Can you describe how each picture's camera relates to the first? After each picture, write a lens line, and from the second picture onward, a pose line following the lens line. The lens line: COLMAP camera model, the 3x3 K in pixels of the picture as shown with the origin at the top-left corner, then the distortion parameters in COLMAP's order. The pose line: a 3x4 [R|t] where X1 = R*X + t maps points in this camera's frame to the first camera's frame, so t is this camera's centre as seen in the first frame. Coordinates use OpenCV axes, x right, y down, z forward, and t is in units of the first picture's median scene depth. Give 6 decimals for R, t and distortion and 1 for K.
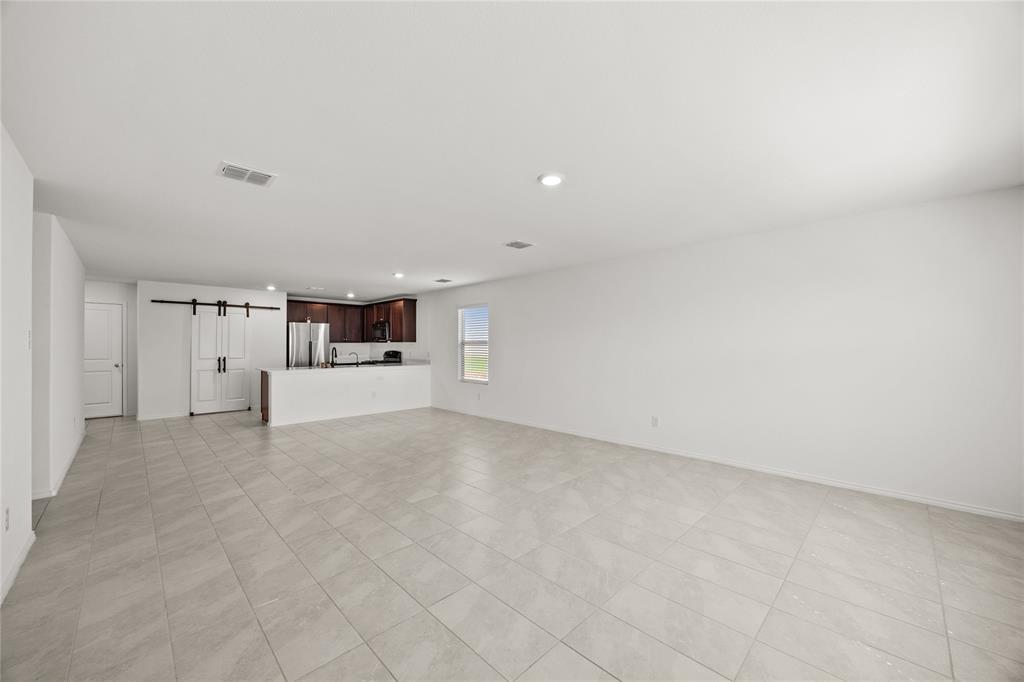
lens RADIAL K [[389.5, 0, 513.2], [0, 389.5, 342.8], [0, 0, 1]] dist [-0.004290, -0.000404]
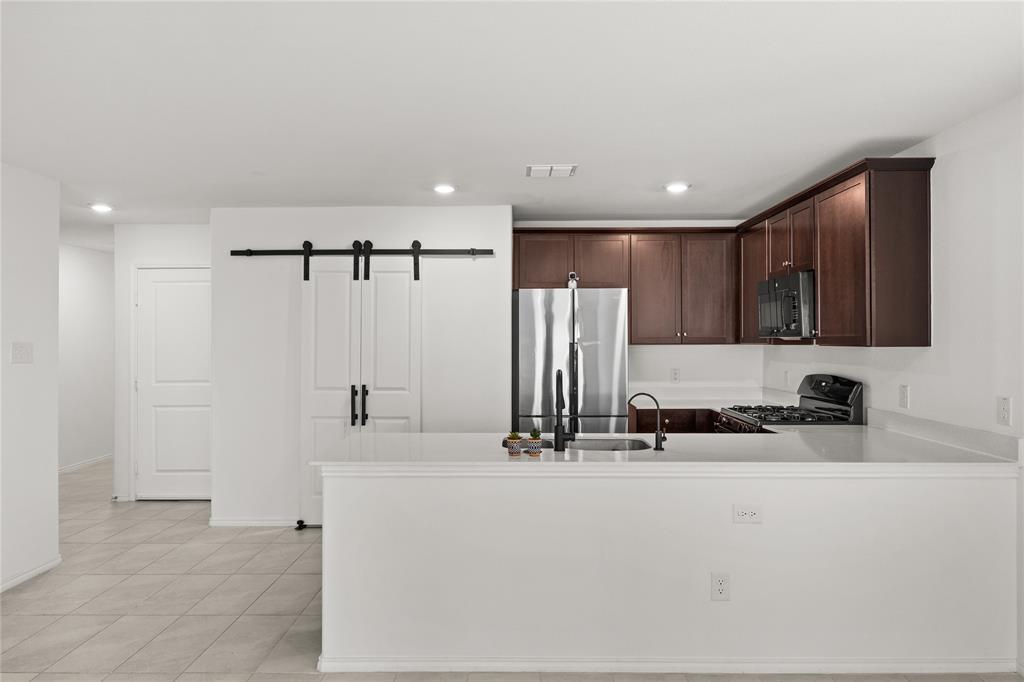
lens RADIAL K [[656.4, 0, 513.2], [0, 656.4, 335.7], [0, 0, 1]] dist [-0.008825, -0.003609]
pose [[0.698484, -0.005292, -0.715607, -0.153853], [0.008220, 0.999966, 0.000628, -0.010791], [0.715579, -0.006321, 0.698503, 0.587421]]
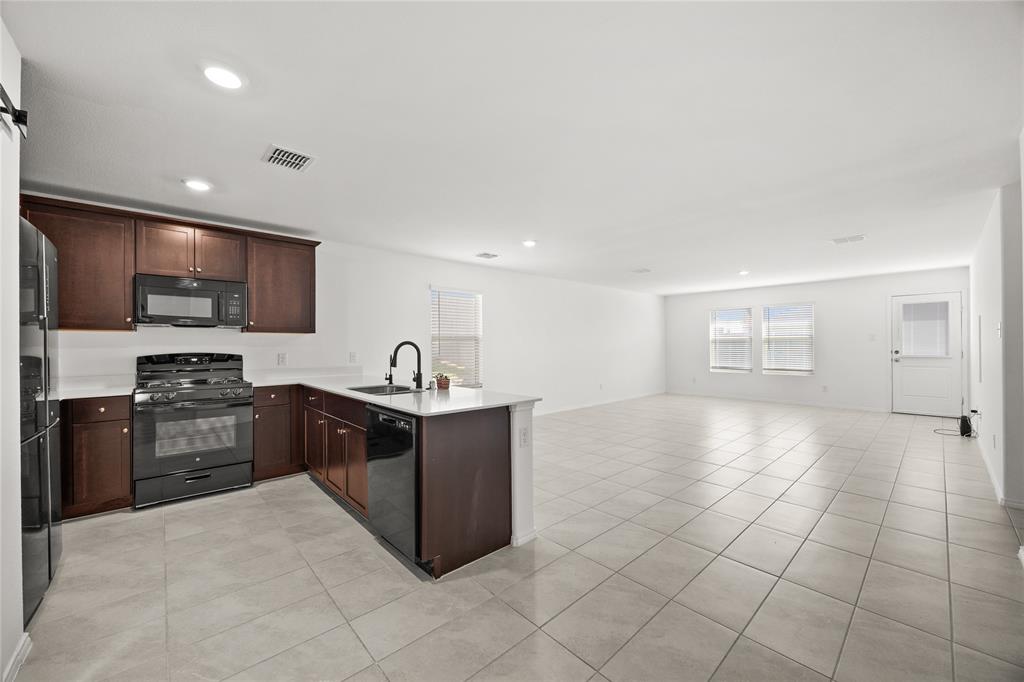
lens RADIAL K [[389.5, 0, 515.7], [0, 389.5, 343.1], [0, 0, 1]] dist [-0.004290, -0.000404]
pose [[0.052313, 0.003695, 0.998624, -0.767753], [-0.002770, 0.999990, -0.003555, 0.012210], [-0.998627, -0.002580, 0.052323, 0.751807]]
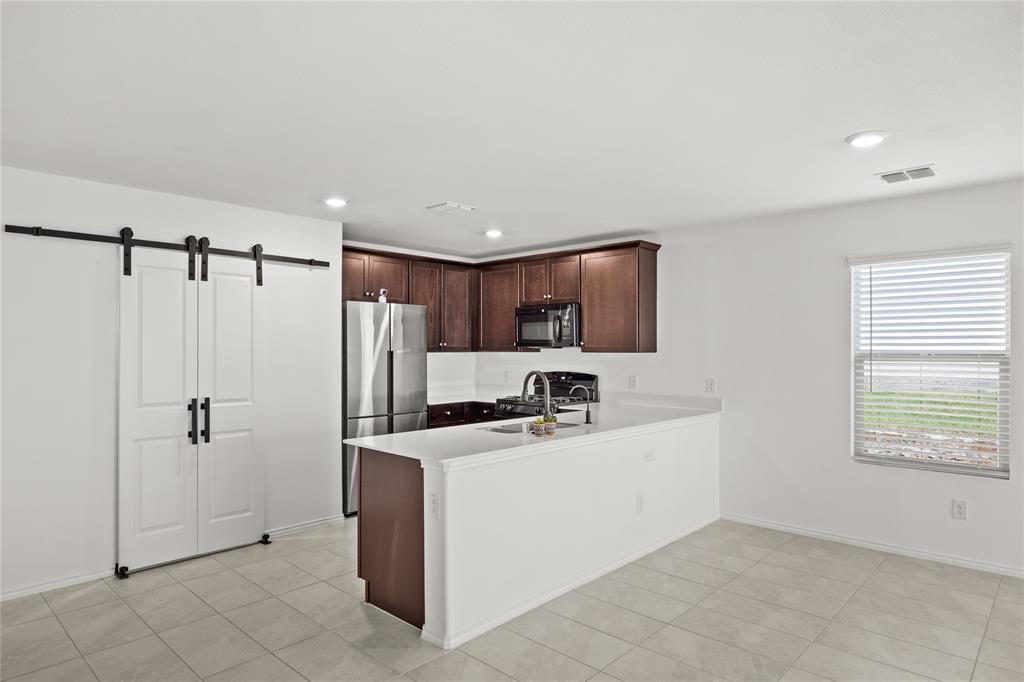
lens RADIAL K [[593.2, 0, 513.9], [0, 593.2, 346.9], [0, 0, 1]] dist [-0.025064, 0.002760]
pose [[0.999561, 0.000778, 0.029612, -0.436534], [-0.000949, 0.999983, 0.005765, -0.011224], [-0.029607, -0.005790, 0.999545, 0.419117]]
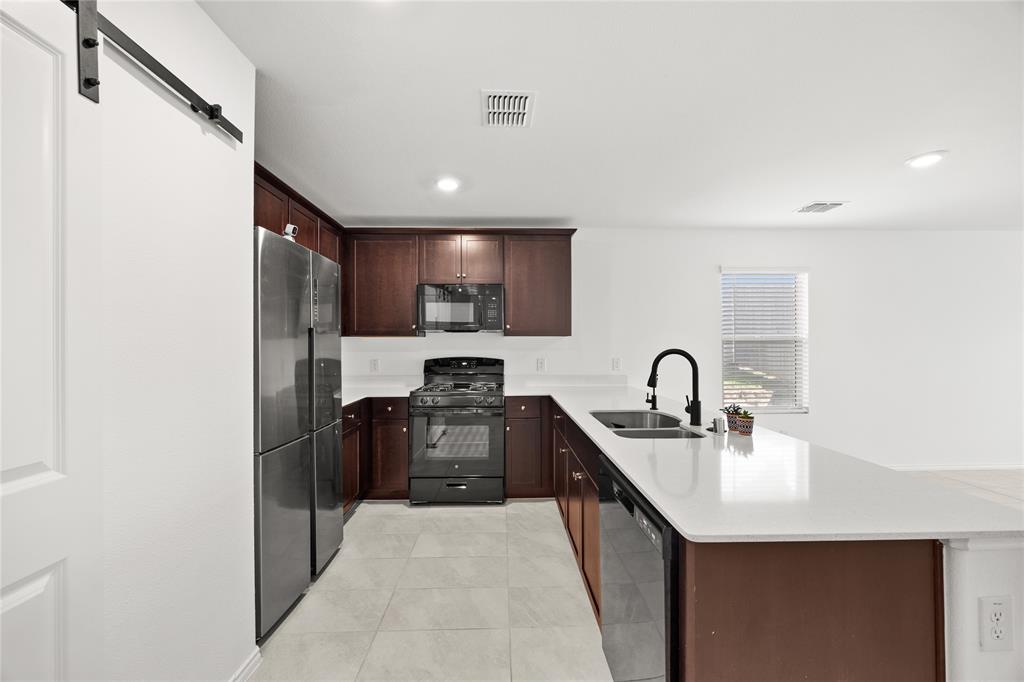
lens RADIAL K [[389.5, 0, 510.7], [0, 389.5, 342.4], [0, 0, 1]] dist [-0.004290, -0.000404]
pose [[0.697232, 0.001484, 0.716844, -0.638923], [-0.001809, 0.999998, -0.000312, 0.005967], [-0.716843, -0.001079, 0.697234, 0.782429]]
